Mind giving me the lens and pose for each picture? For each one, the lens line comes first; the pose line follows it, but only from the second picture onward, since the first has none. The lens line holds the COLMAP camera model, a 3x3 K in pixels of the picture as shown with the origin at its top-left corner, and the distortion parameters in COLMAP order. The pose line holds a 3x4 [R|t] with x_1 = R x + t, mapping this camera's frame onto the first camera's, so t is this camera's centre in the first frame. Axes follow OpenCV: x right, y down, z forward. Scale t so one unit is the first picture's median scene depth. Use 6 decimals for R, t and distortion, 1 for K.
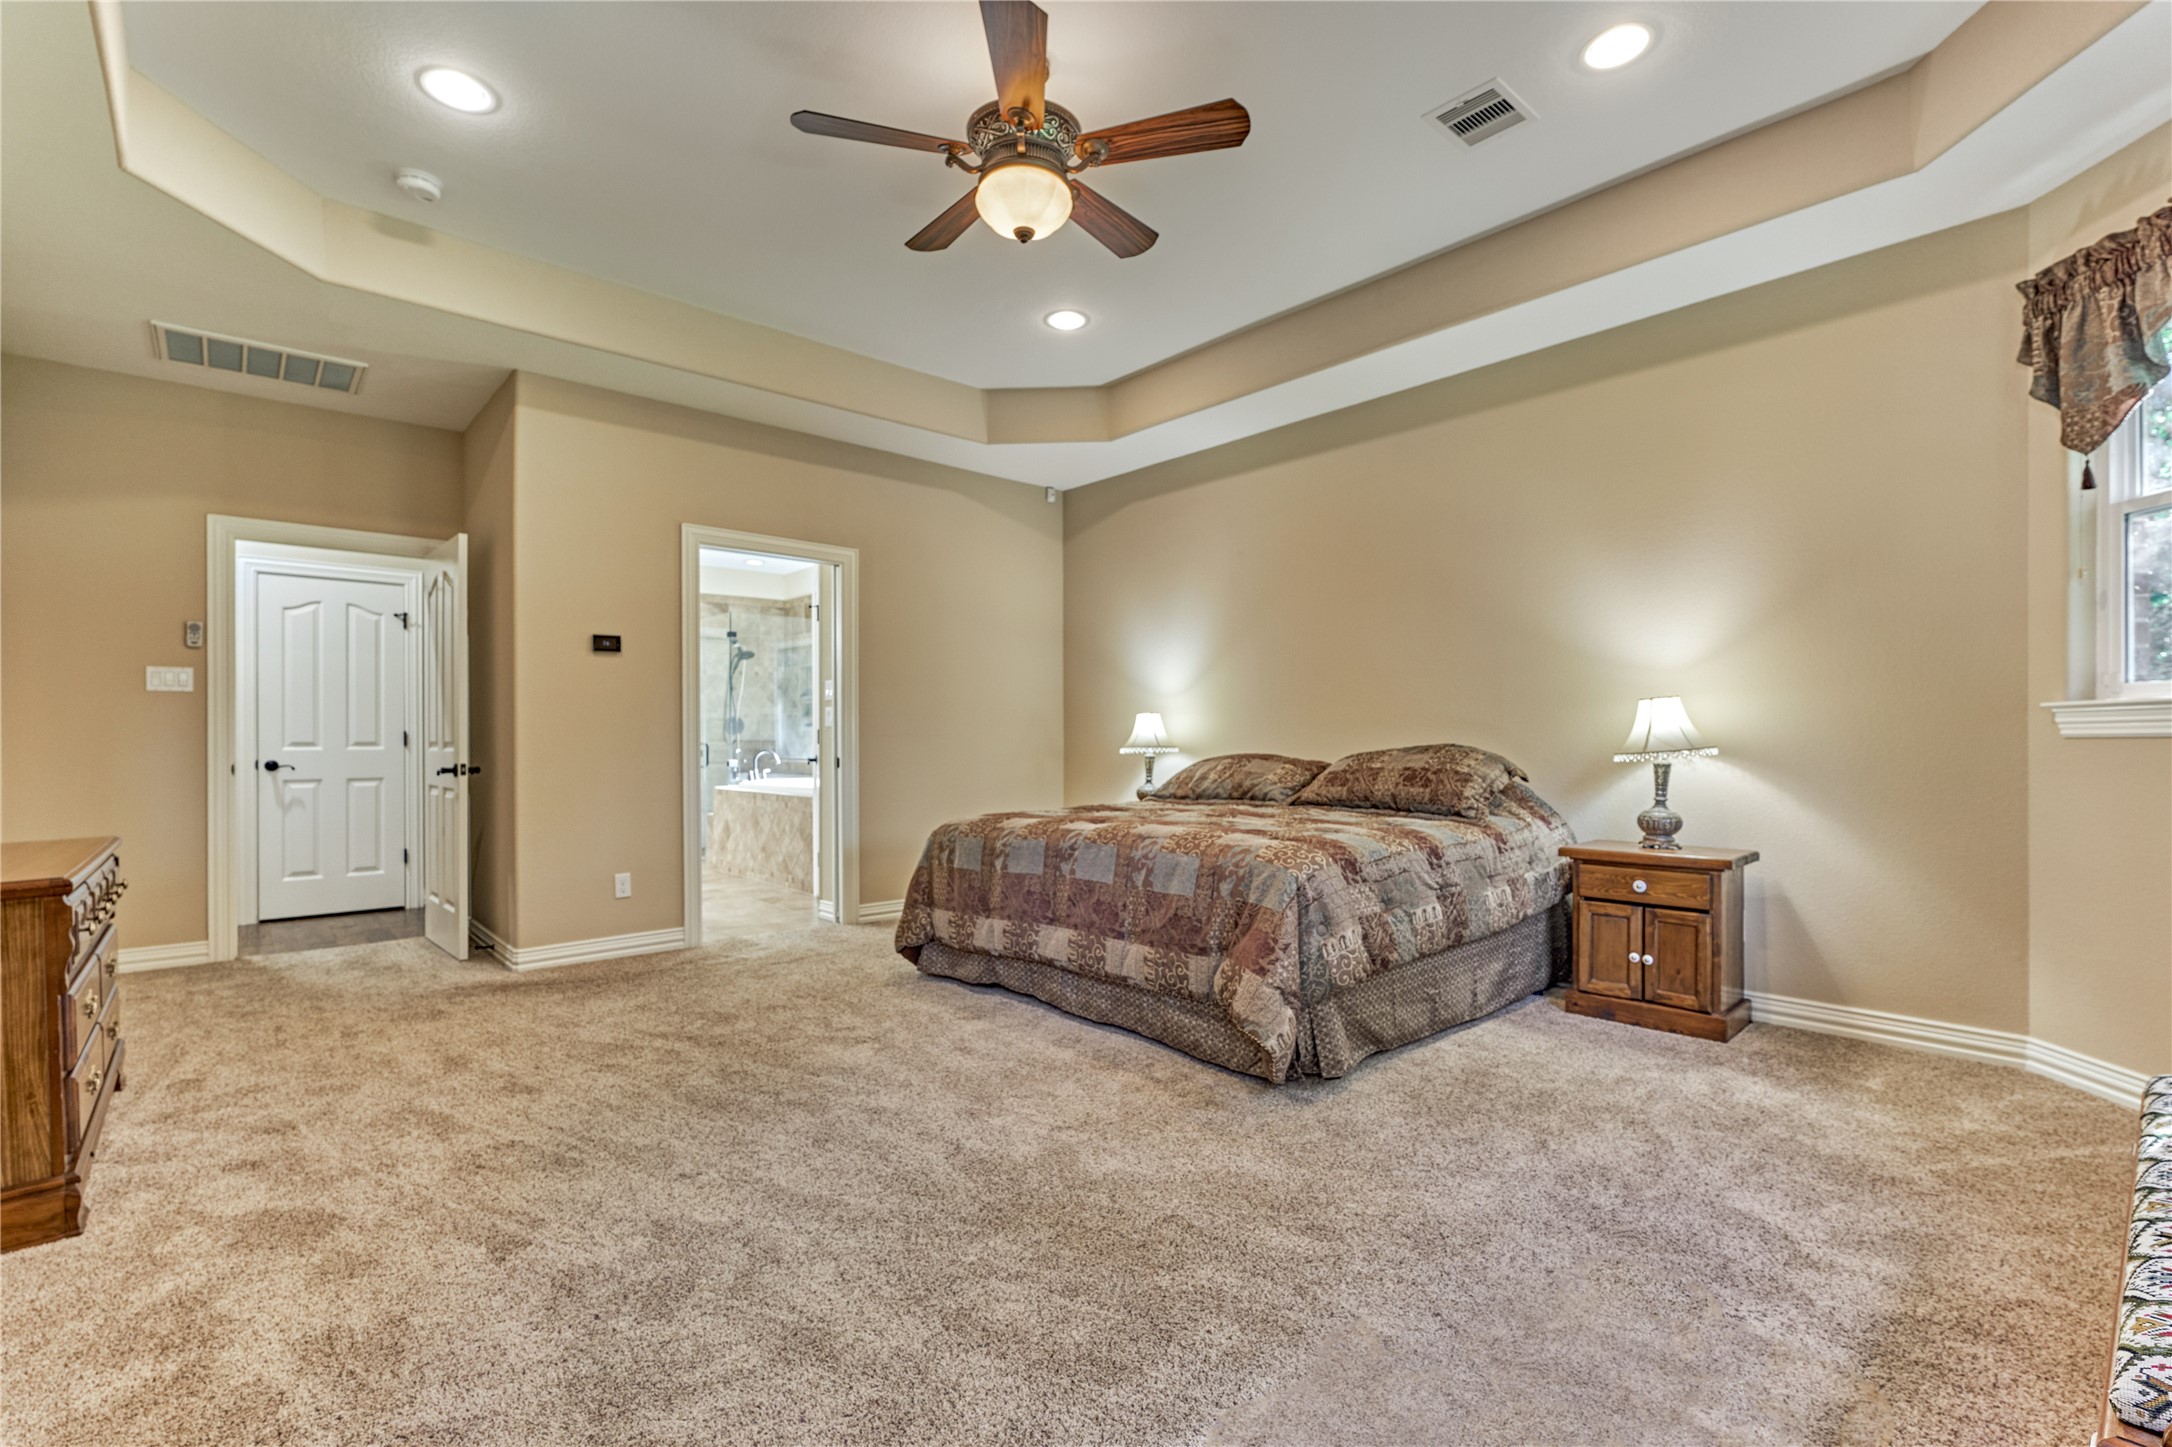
lens RADIAL K [[976.8, 0, 1083.6], [0, 976.8, 726.2], [0, 0, 1]] dist [-0.000136, -0.000523]
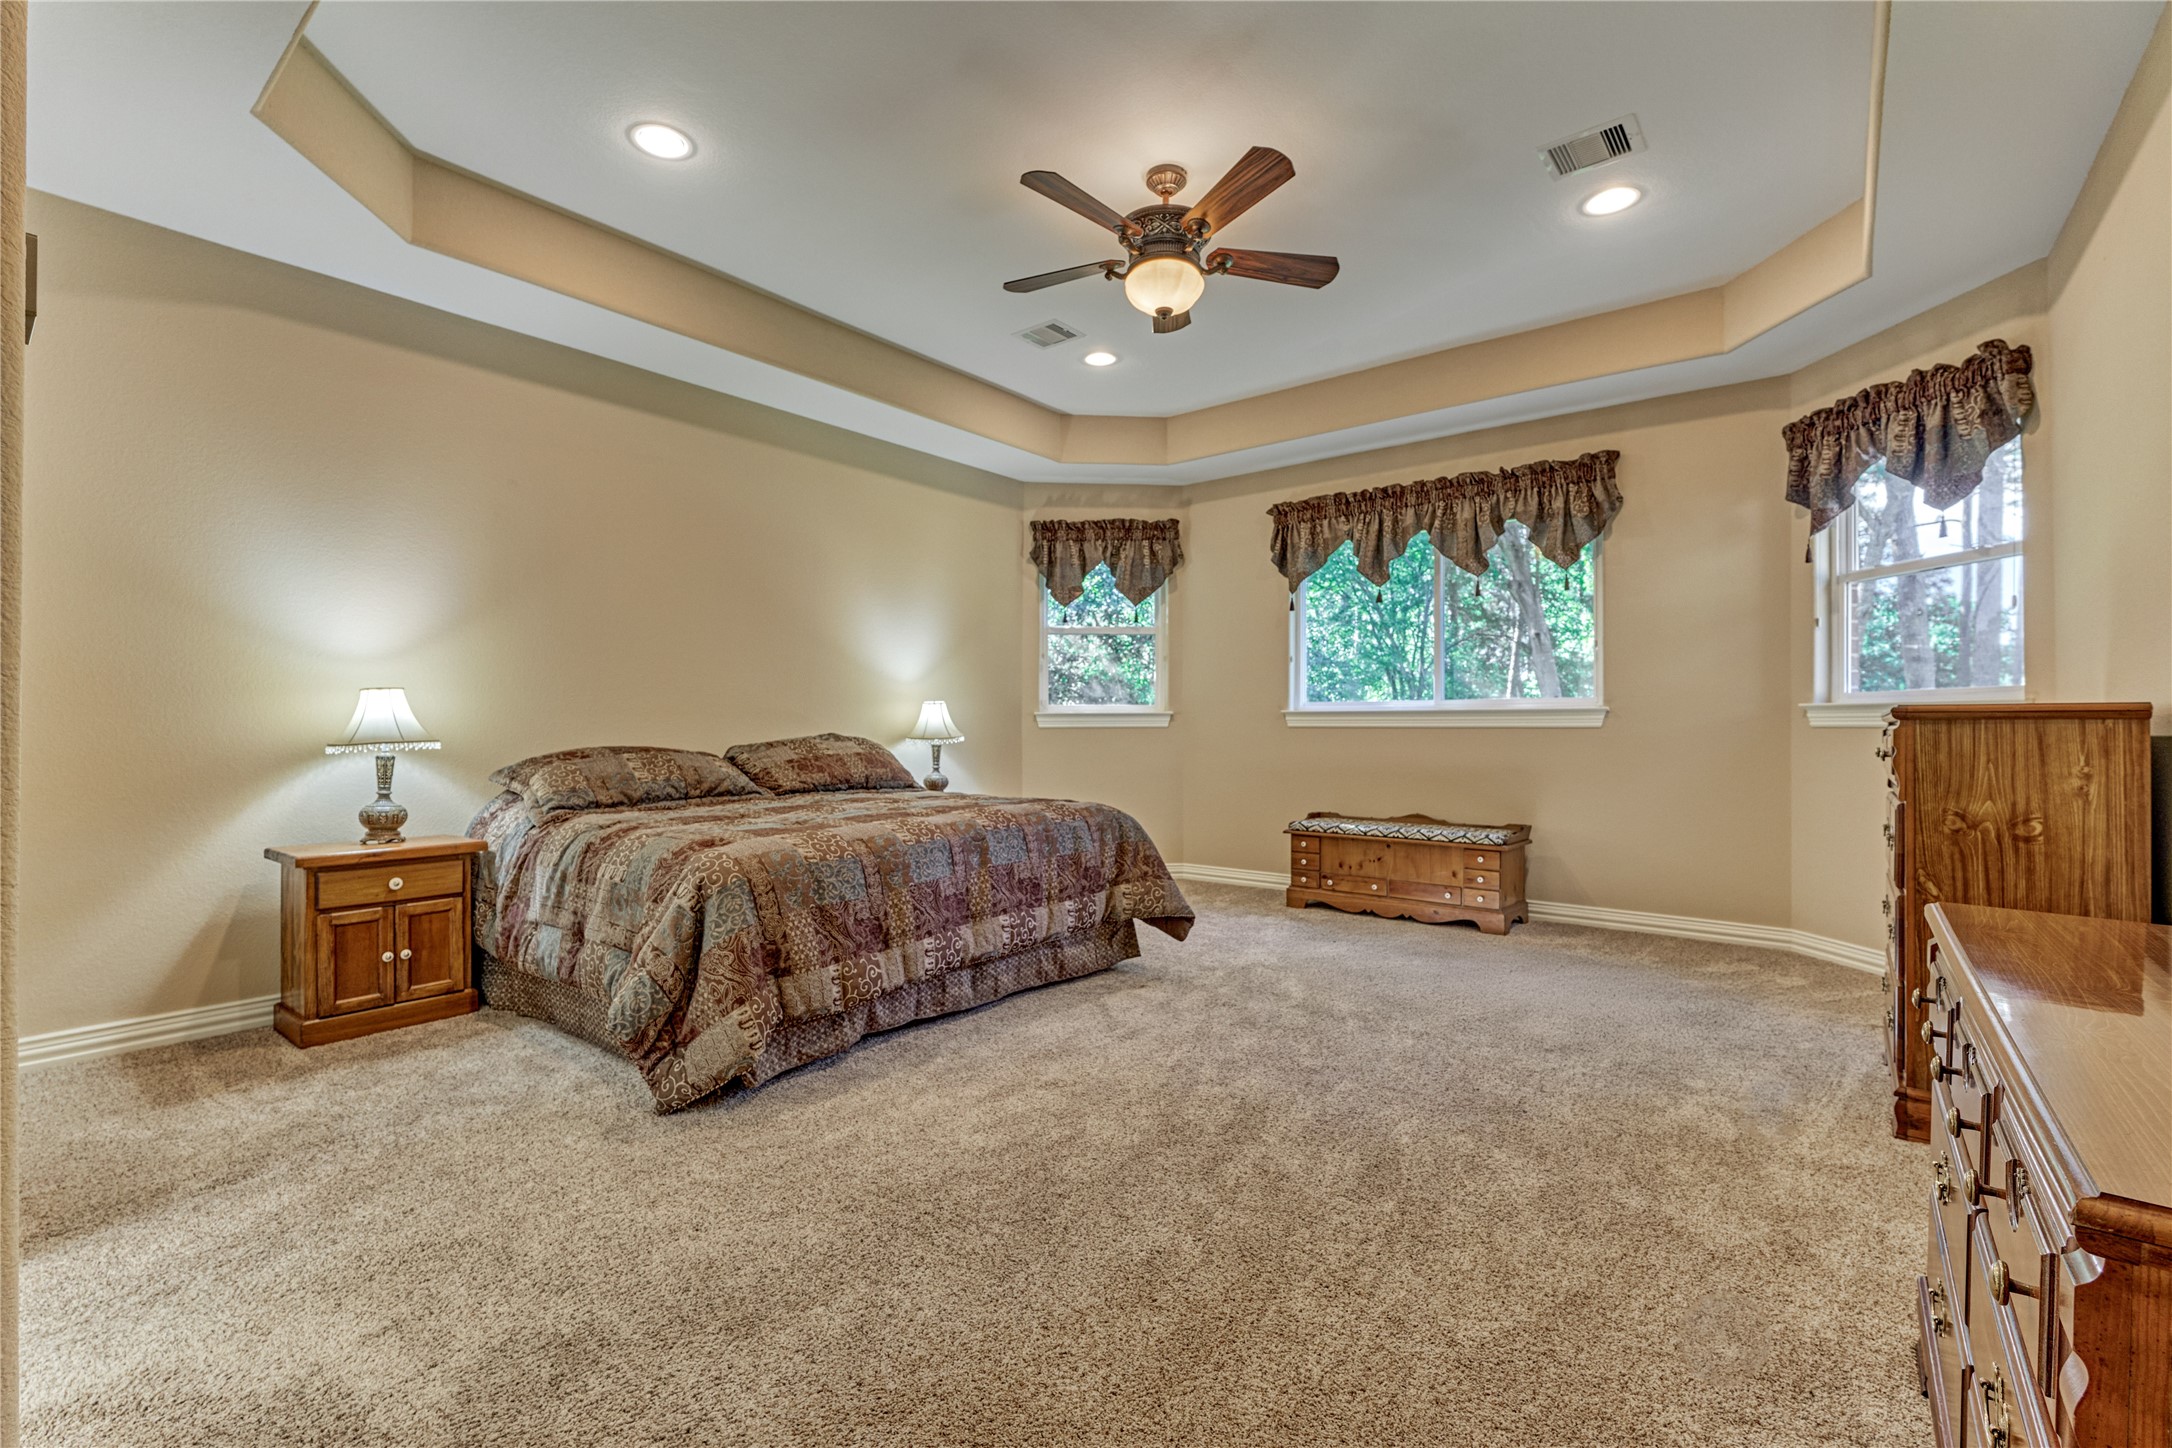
lens RADIAL K [[956.1, 0, 1092.0], [0, 956.1, 718.8], [0, 0, 1]] dist [-0.001665, -0.000127]
pose [[-0.177226, 0.011434, 0.984104, -0.694718], [-0.013366, 0.999812, -0.014024, 0.010293], [-0.984079, -0.015639, -0.177040, 0.743006]]
